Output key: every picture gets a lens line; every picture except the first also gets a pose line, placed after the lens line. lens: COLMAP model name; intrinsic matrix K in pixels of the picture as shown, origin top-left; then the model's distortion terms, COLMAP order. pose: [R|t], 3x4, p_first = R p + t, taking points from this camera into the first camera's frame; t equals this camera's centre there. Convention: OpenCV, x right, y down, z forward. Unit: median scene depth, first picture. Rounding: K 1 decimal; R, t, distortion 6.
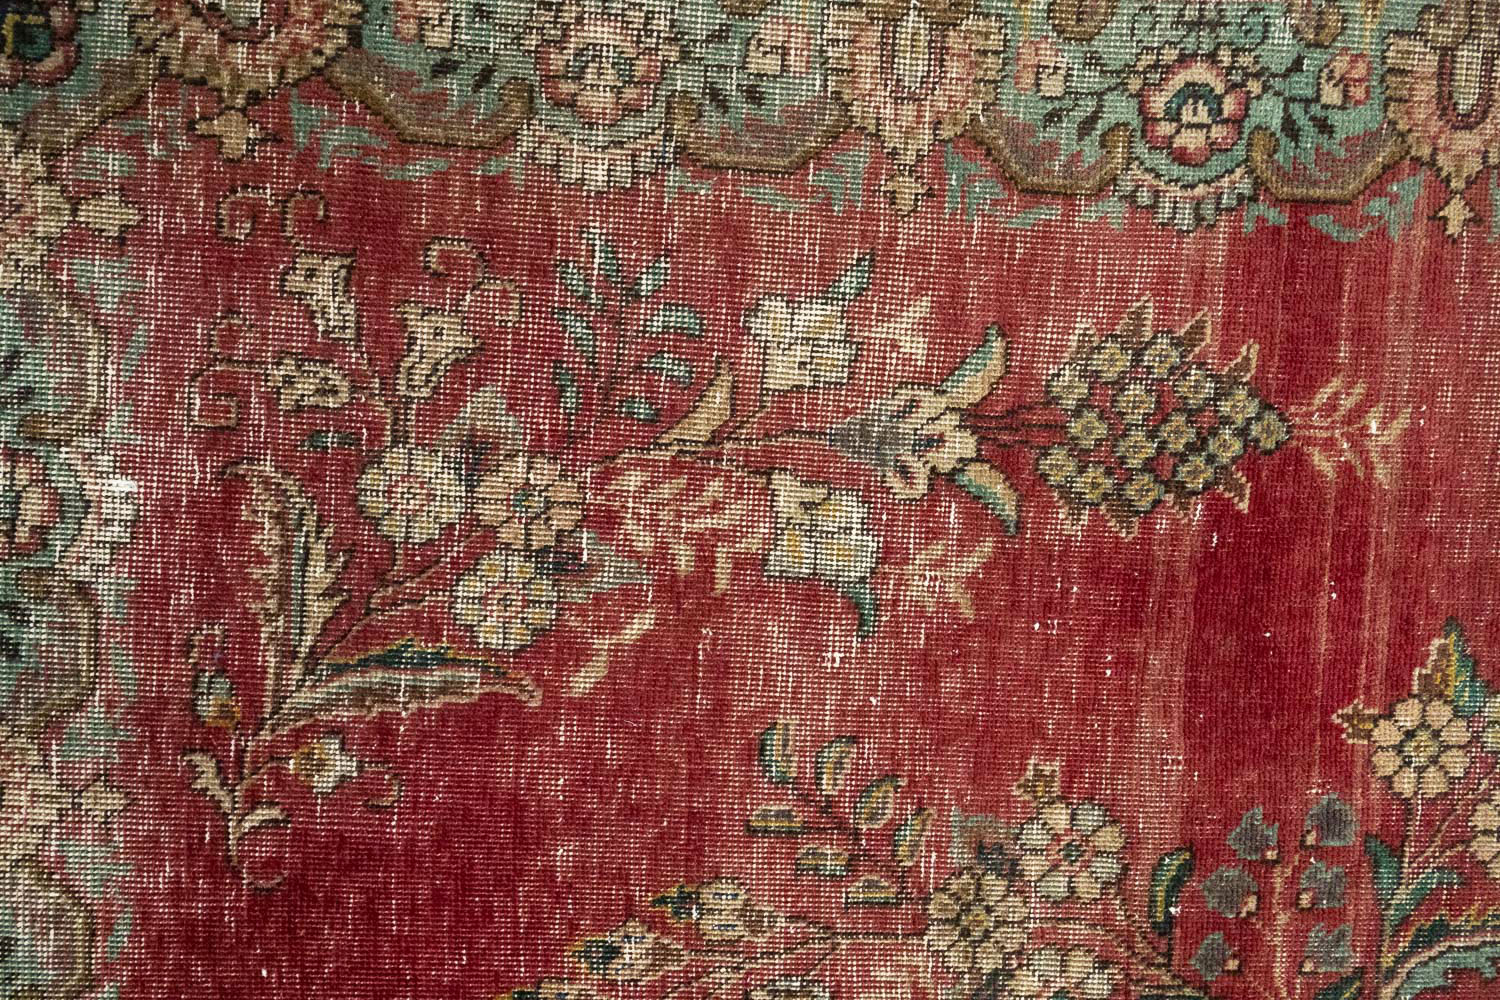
lens RADIAL K [[1235.8, 0, 736.3], [0, 1235.8, 507.6], [0, 0, 1]] dist [0.001035, -0.002166]
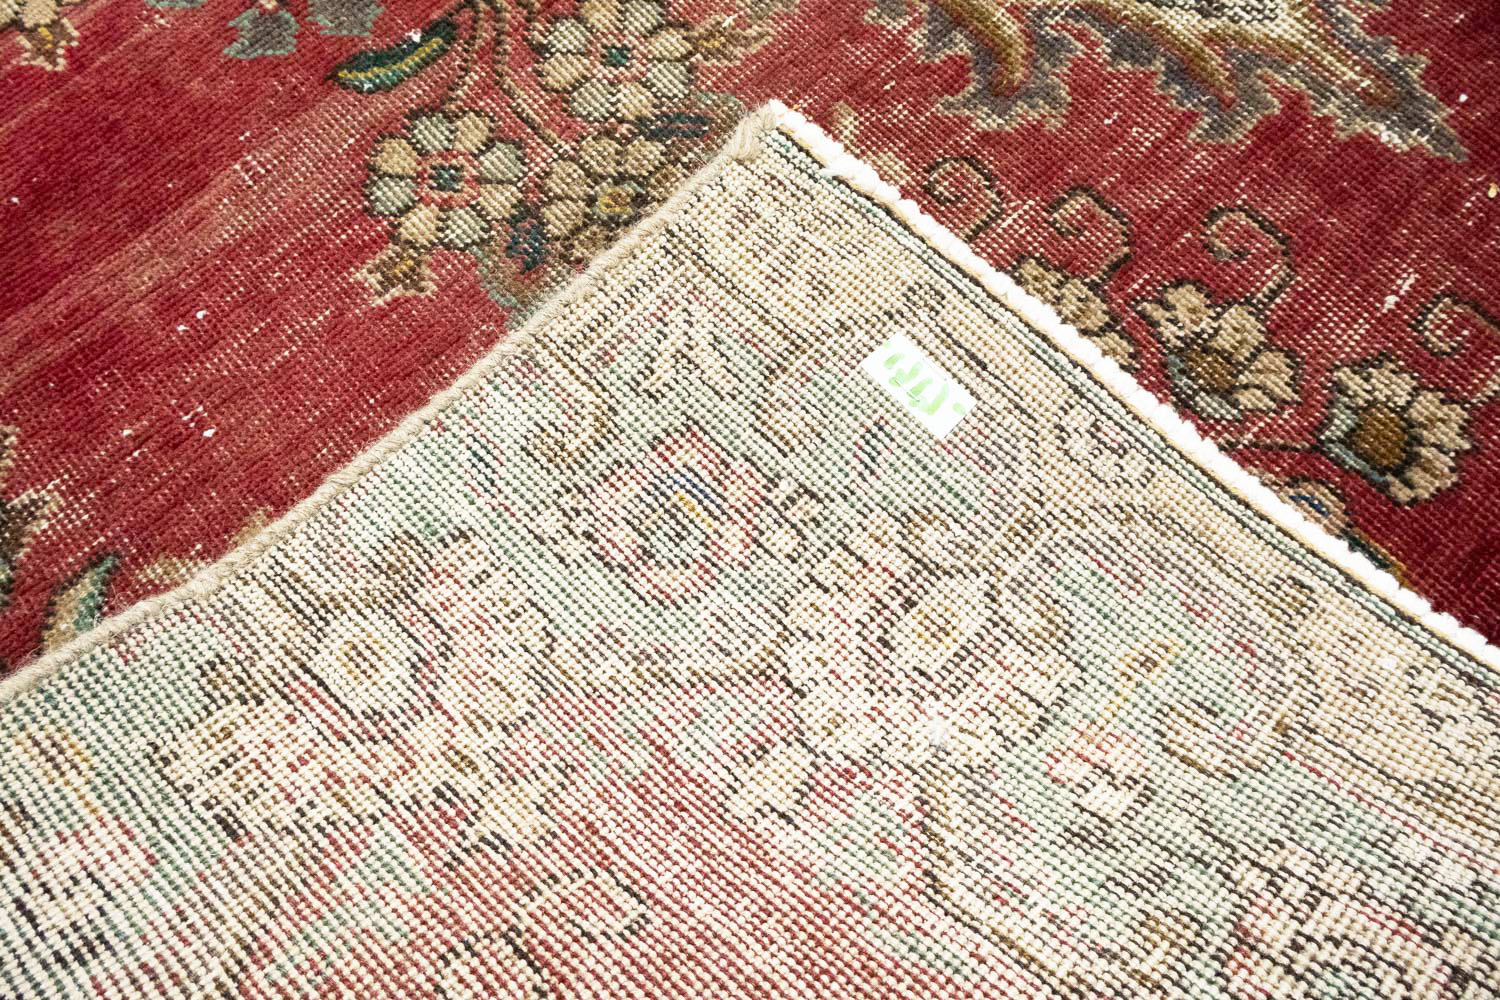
lens RADIAL K [[1235.8, 0, 736.3], [0, 1235.8, 507.6], [0, 0, 1]] dist [0.001035, -0.002166]
pose [[-0.706493, -0.681913, 0.189374, -0.098030], [0.707474, -0.687544, 0.163596, 0.157990], [0.018644, 0.249557, 0.968181, 0.393414]]
